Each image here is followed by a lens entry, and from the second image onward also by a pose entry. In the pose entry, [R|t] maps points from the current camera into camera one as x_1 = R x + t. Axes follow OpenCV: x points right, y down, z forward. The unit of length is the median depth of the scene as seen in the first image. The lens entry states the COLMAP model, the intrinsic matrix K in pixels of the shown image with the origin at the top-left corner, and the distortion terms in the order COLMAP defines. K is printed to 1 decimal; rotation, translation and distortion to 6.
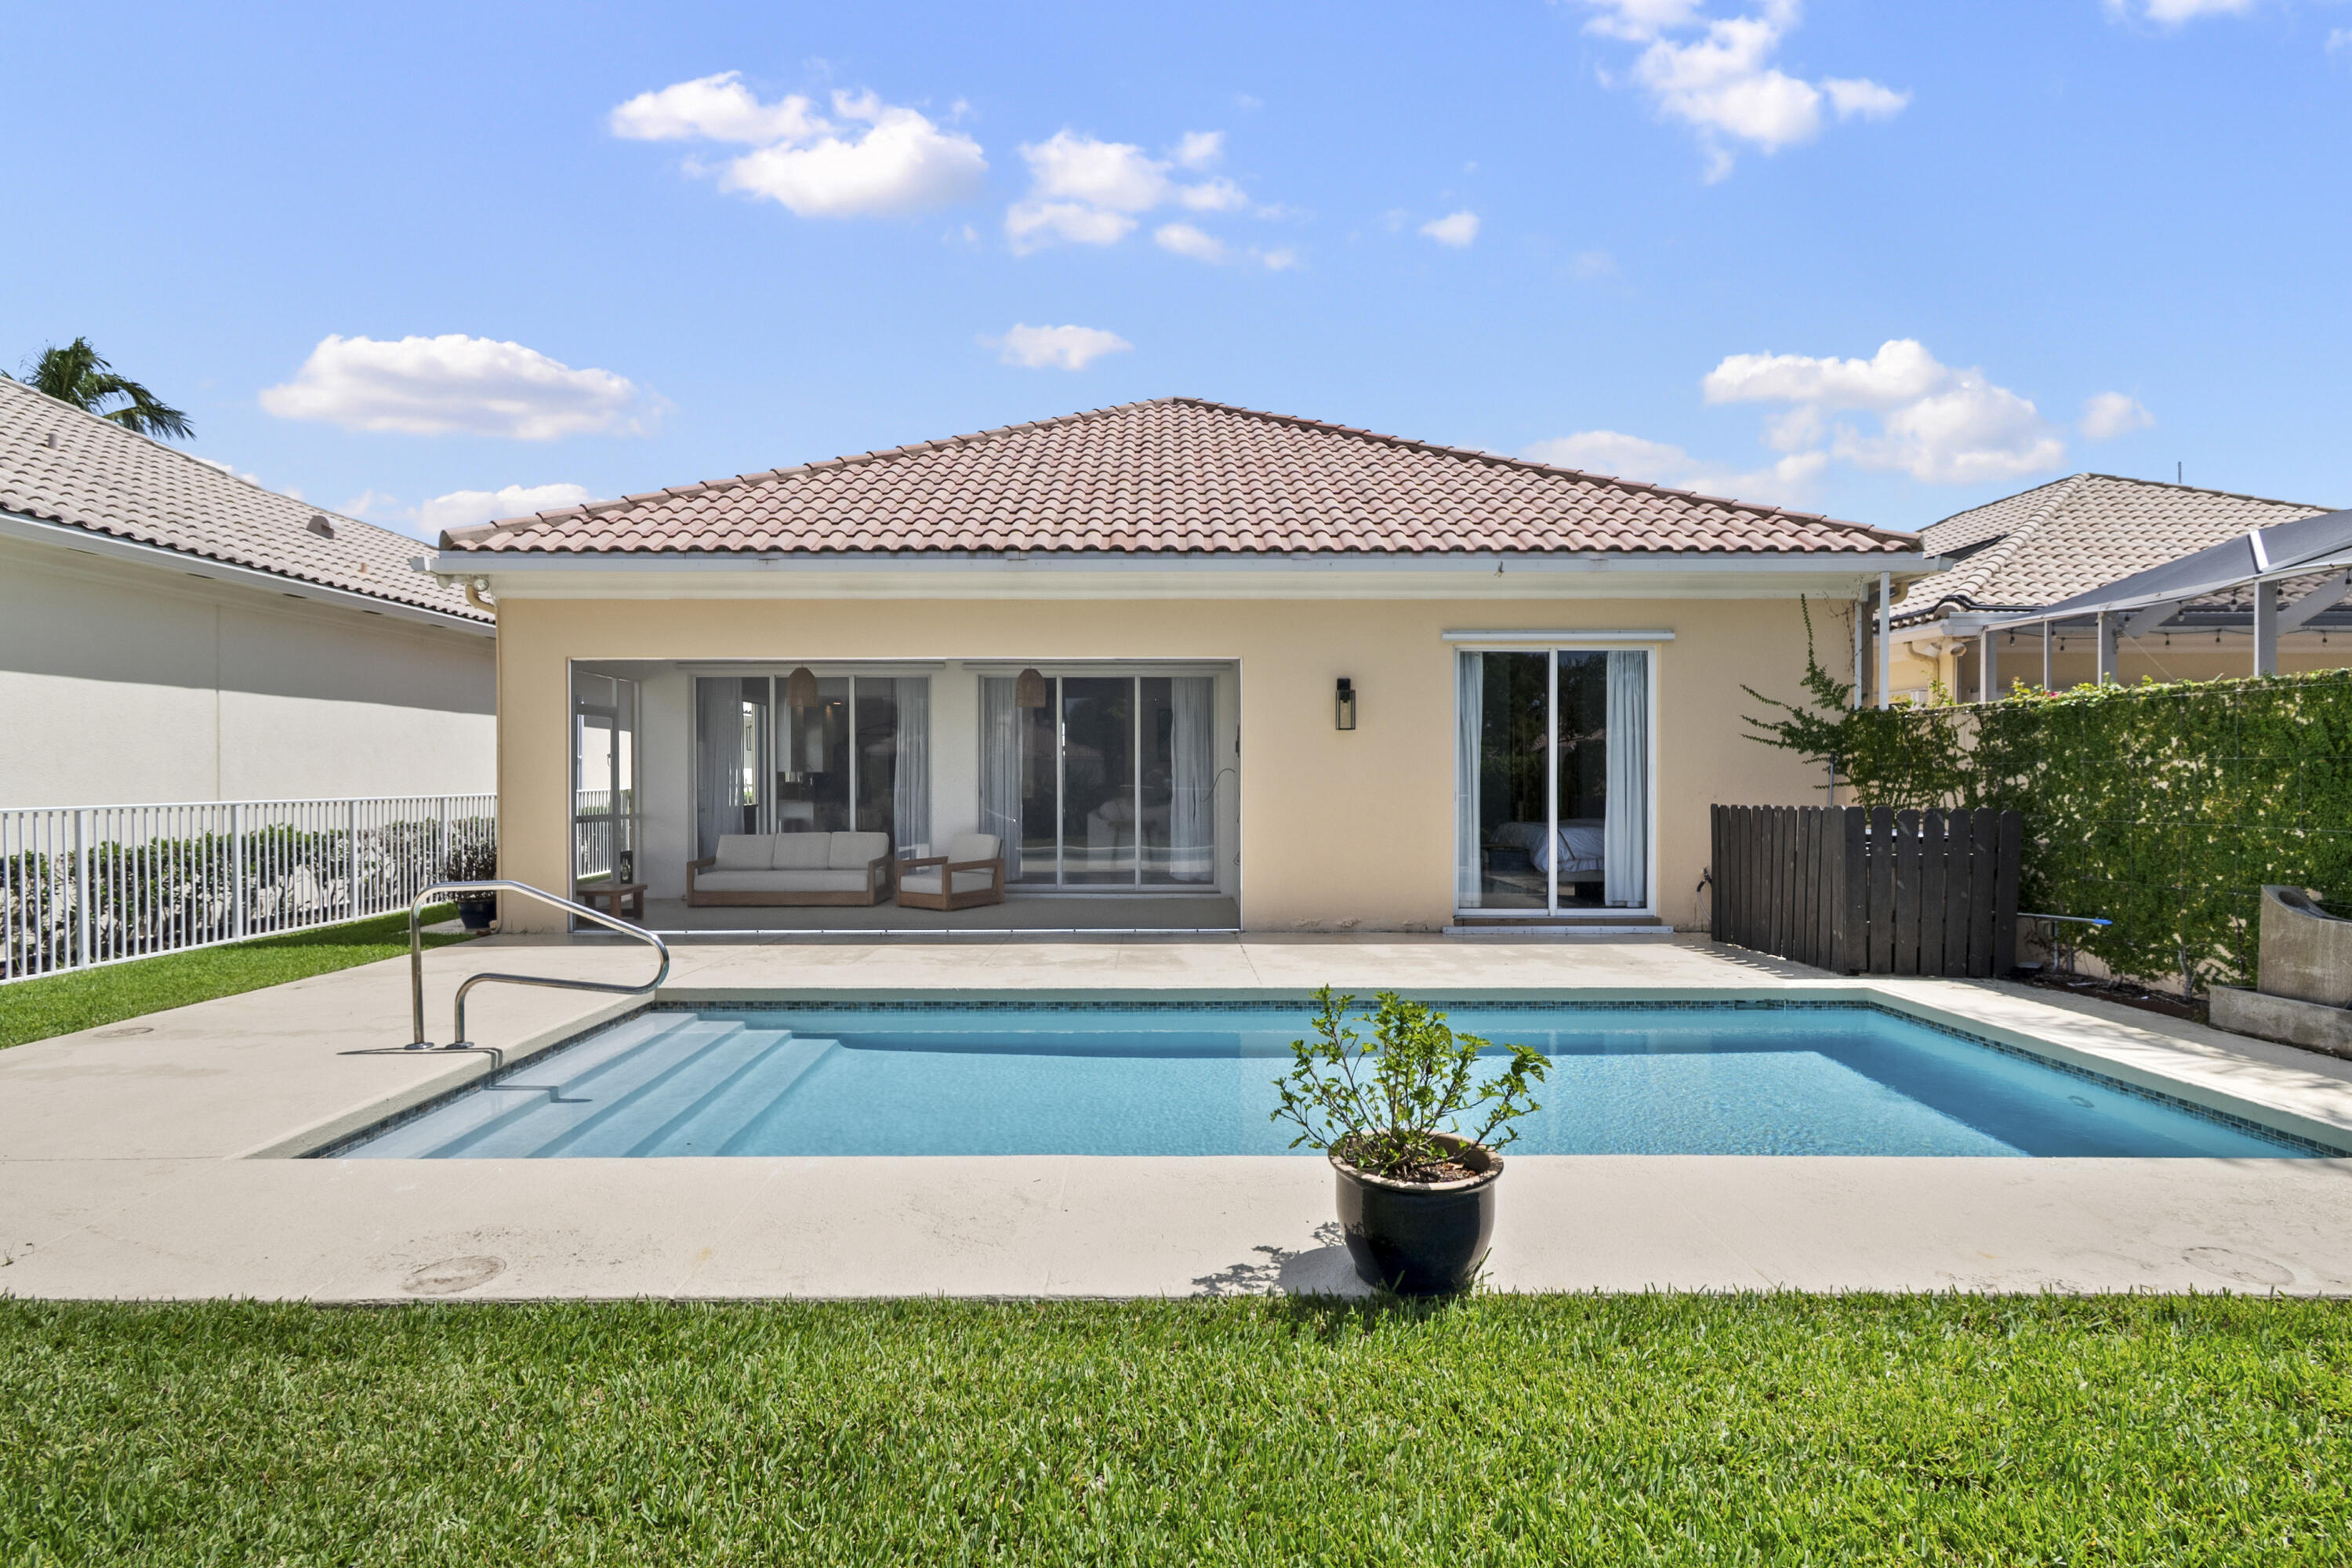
lens RADIAL K [[1232.0, 0, 1198.3], [0, 1232.0, 774.7], [0, 0, 1]] dist [-0.003491, -0.000514]
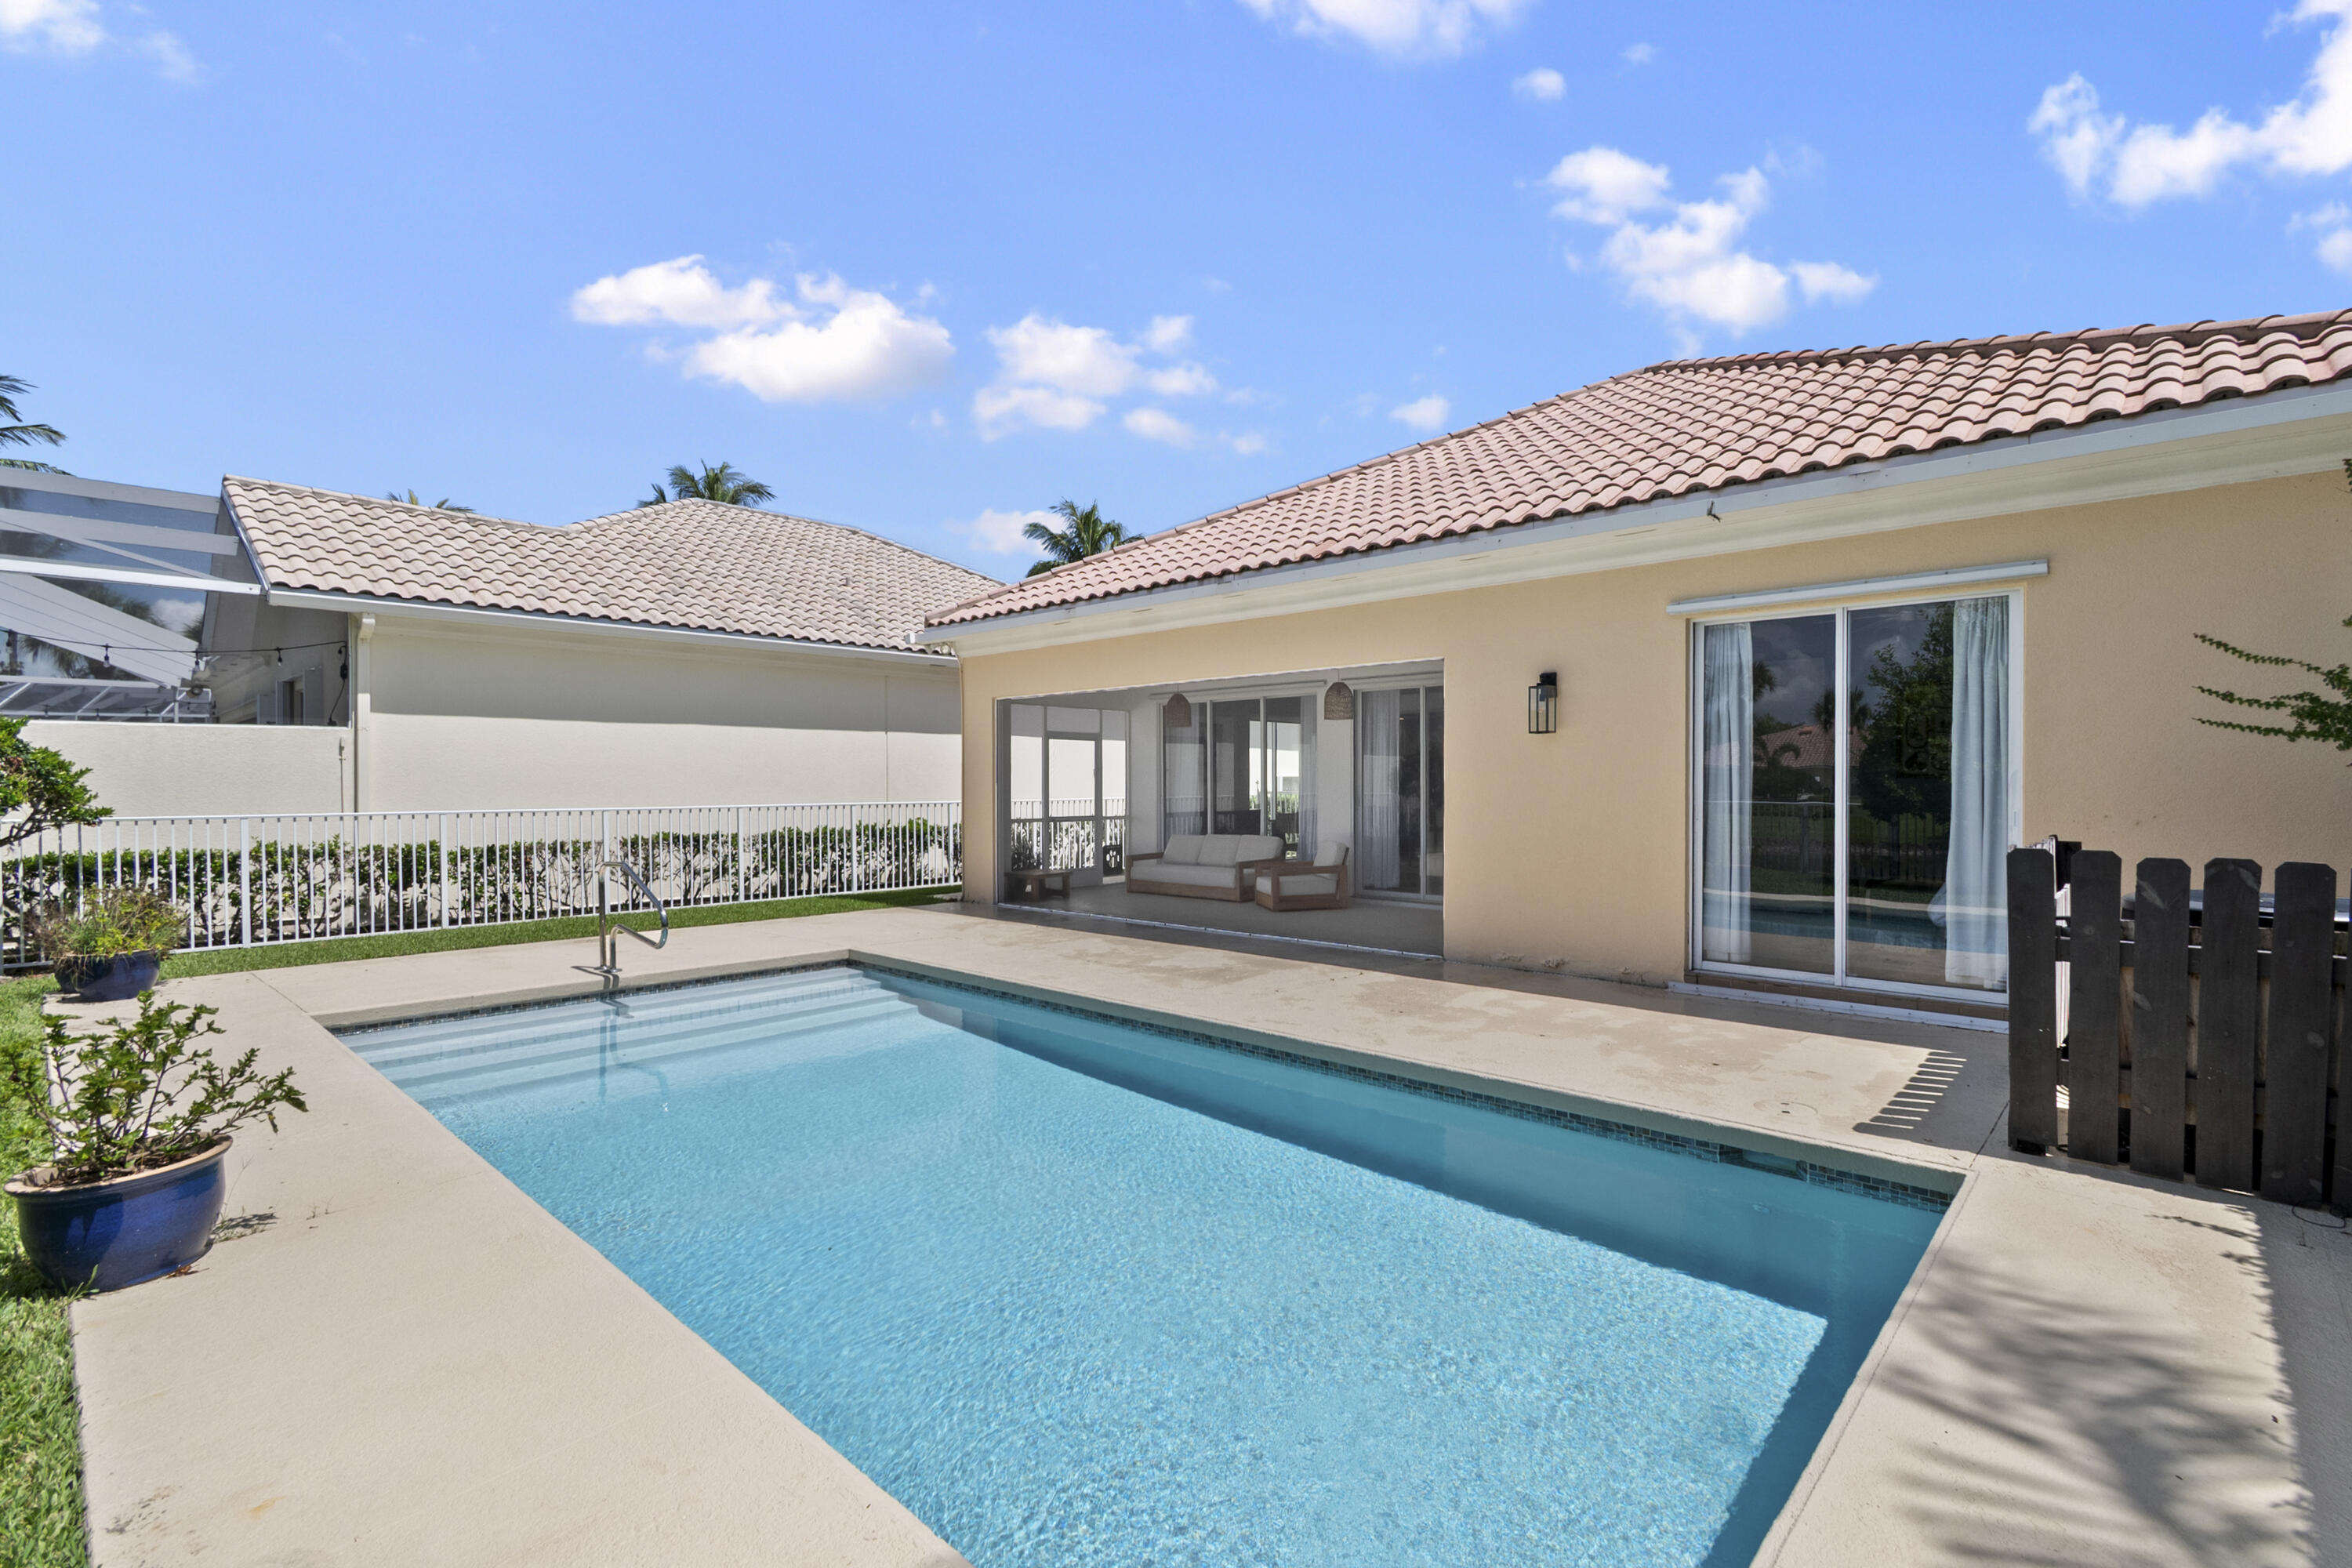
lens RADIAL K [[1084.7, 0, 1171.7], [0, 1084.7, 778.9], [0, 0, 1]] dist [0.000767, 0.000279]
pose [[0.725420, -0.003748, -0.688296, 0.440946], [0.003295, 0.999993, -0.001973, -0.004582], [0.688298, -0.000837, 0.725427, 0.283480]]
